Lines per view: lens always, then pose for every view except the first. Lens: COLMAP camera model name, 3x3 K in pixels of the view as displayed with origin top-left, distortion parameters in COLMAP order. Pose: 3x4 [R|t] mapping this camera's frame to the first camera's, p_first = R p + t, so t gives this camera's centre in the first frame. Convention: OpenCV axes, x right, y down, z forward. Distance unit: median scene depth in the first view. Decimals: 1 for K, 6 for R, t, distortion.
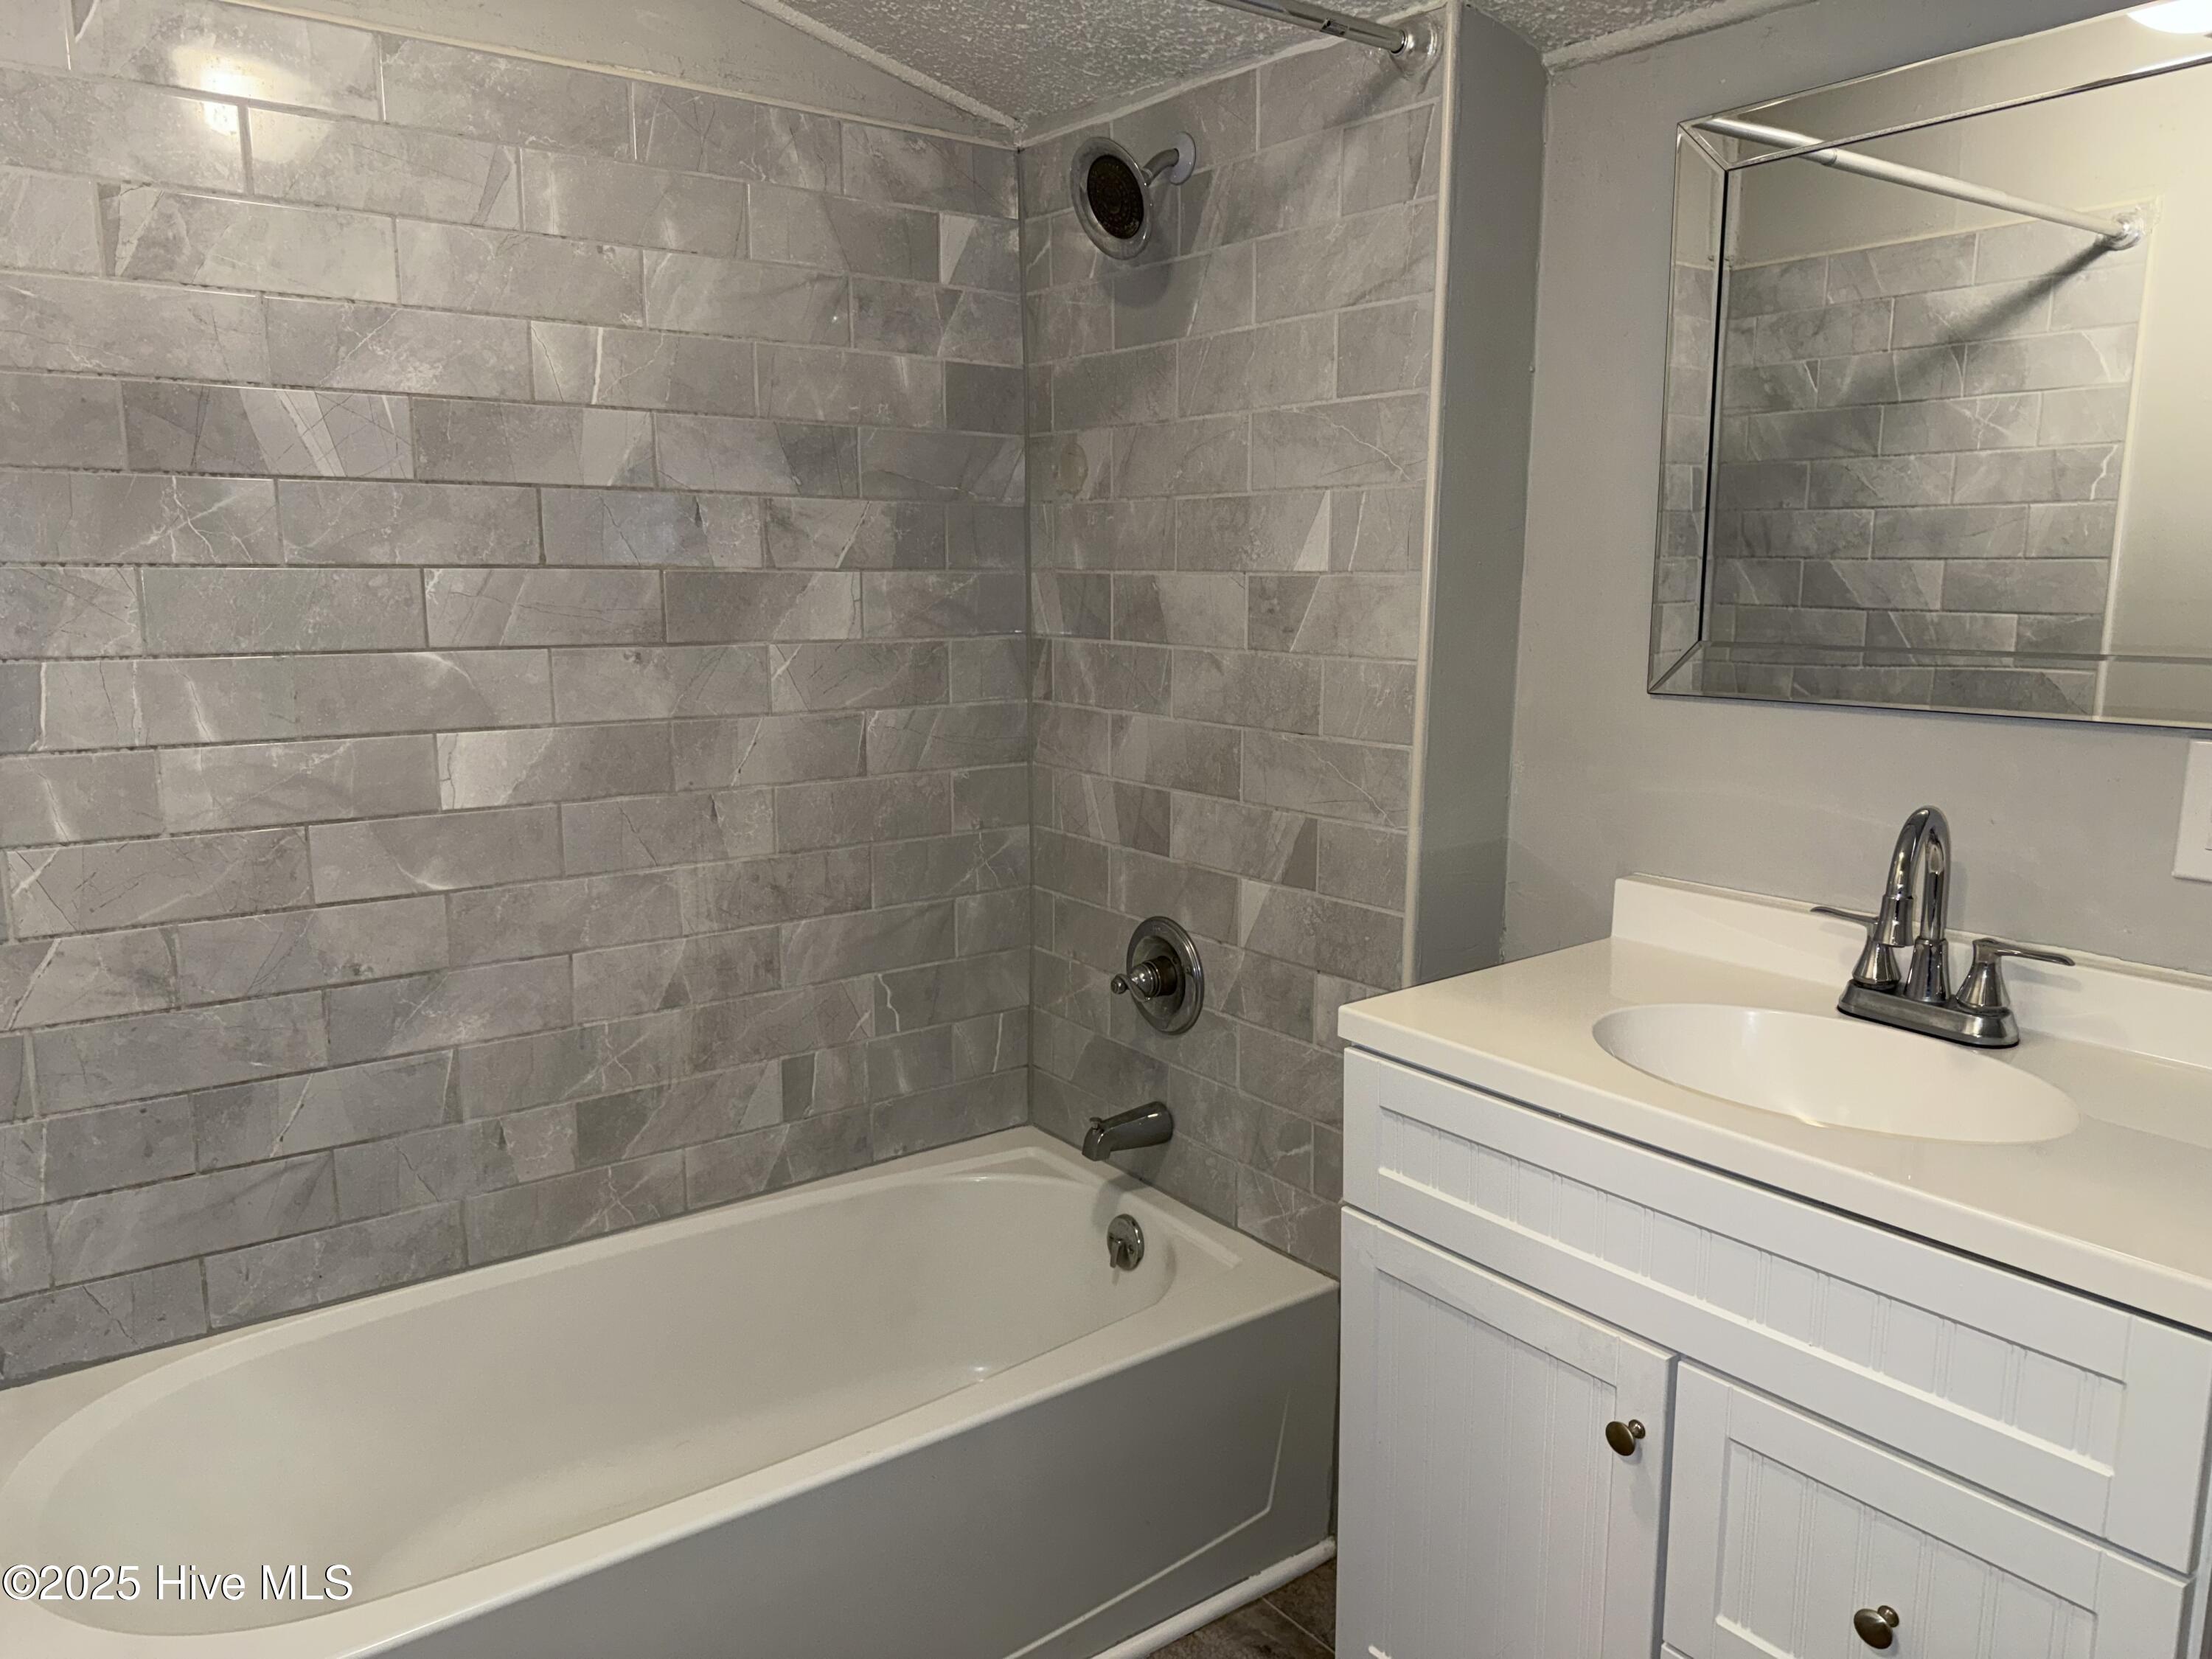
lens RADIAL K [[1590.2, 0, 1080.2], [0, 1590.2, 856.3], [0, 0, 1]] dist [0.052880, -0.063317]
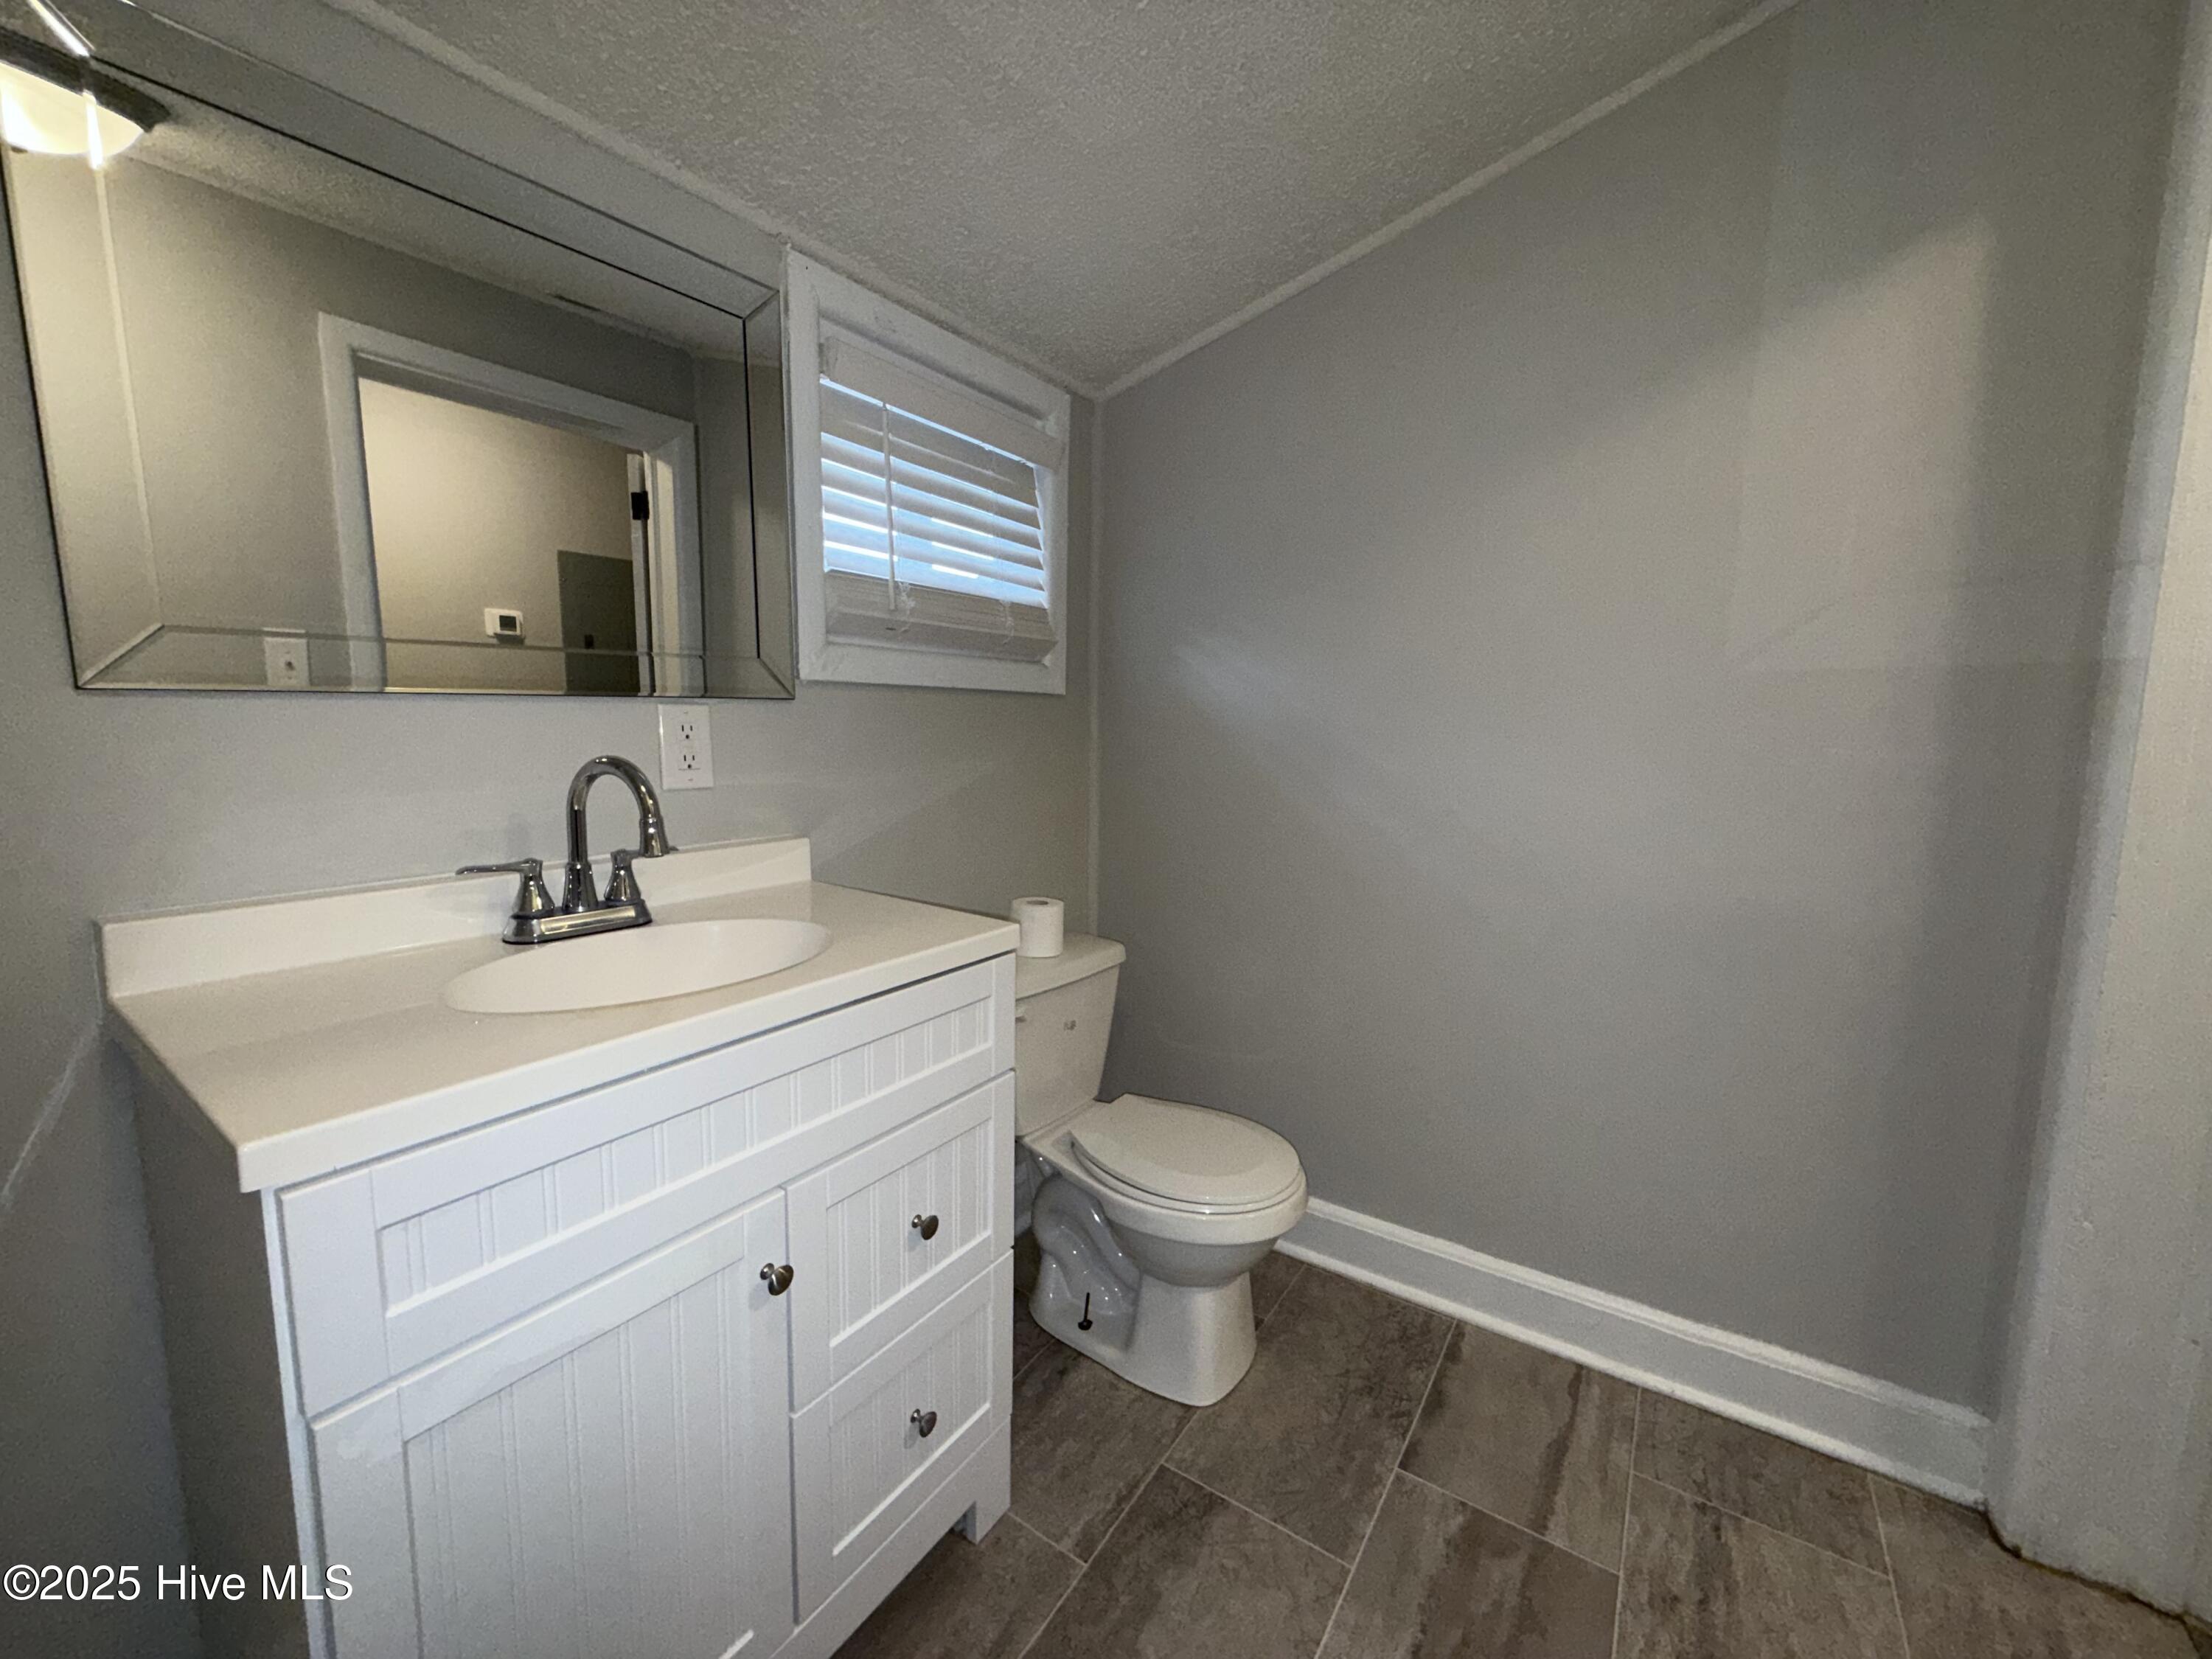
lens RADIAL K [[900.3, 0, 1096.8], [0, 900.3, 822.4], [0, 0, 1]] dist [-0.000562, 0.001397]
pose [[-0.330437, -0.118952, 0.936302, -0.204874], [0.149248, 0.972959, 0.176282, -0.033099], [-0.931953, 0.197992, -0.303749, 0.564532]]
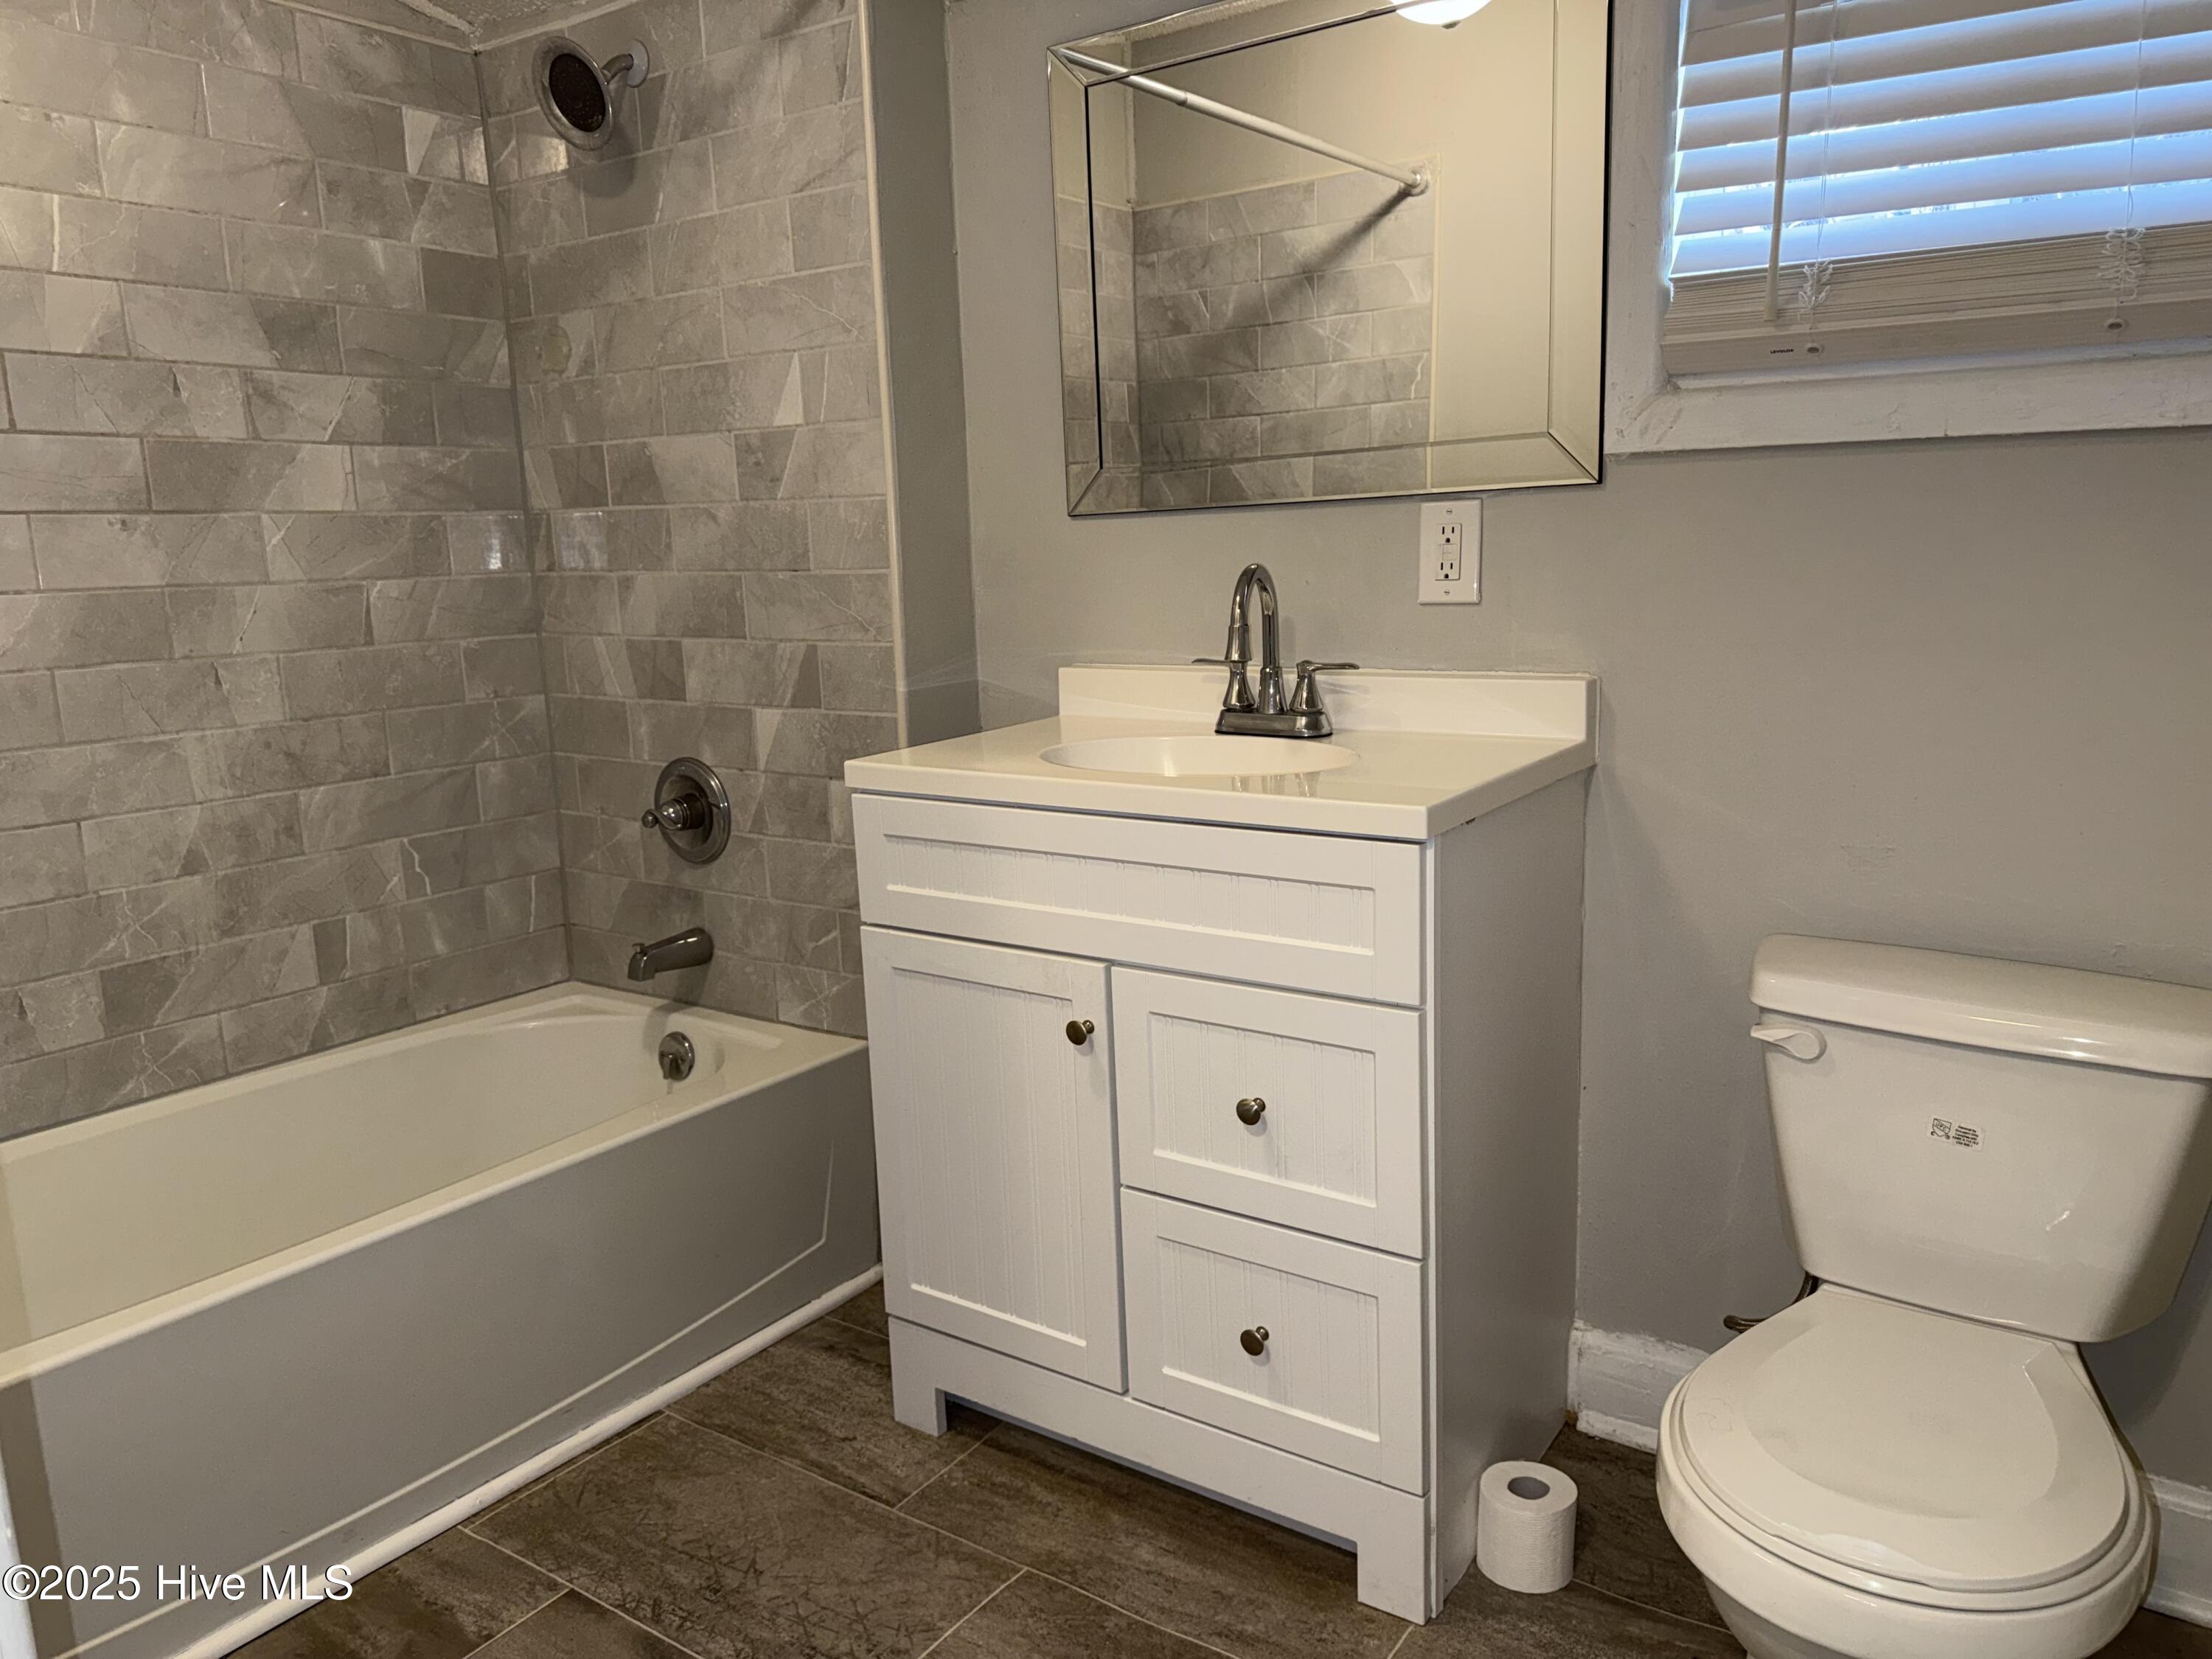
lens RADIAL K [[1590.2, 0, 1097.5], [0, 1590.2, 840.3], [0, 0, 1]] dist [0.052880, -0.063317]
pose [[0.947542, -0.088822, 0.307041, -0.023416], [0.085698, 0.996040, 0.023669, 0.105034], [-0.307927, 0.003885, 0.951402, -0.160356]]
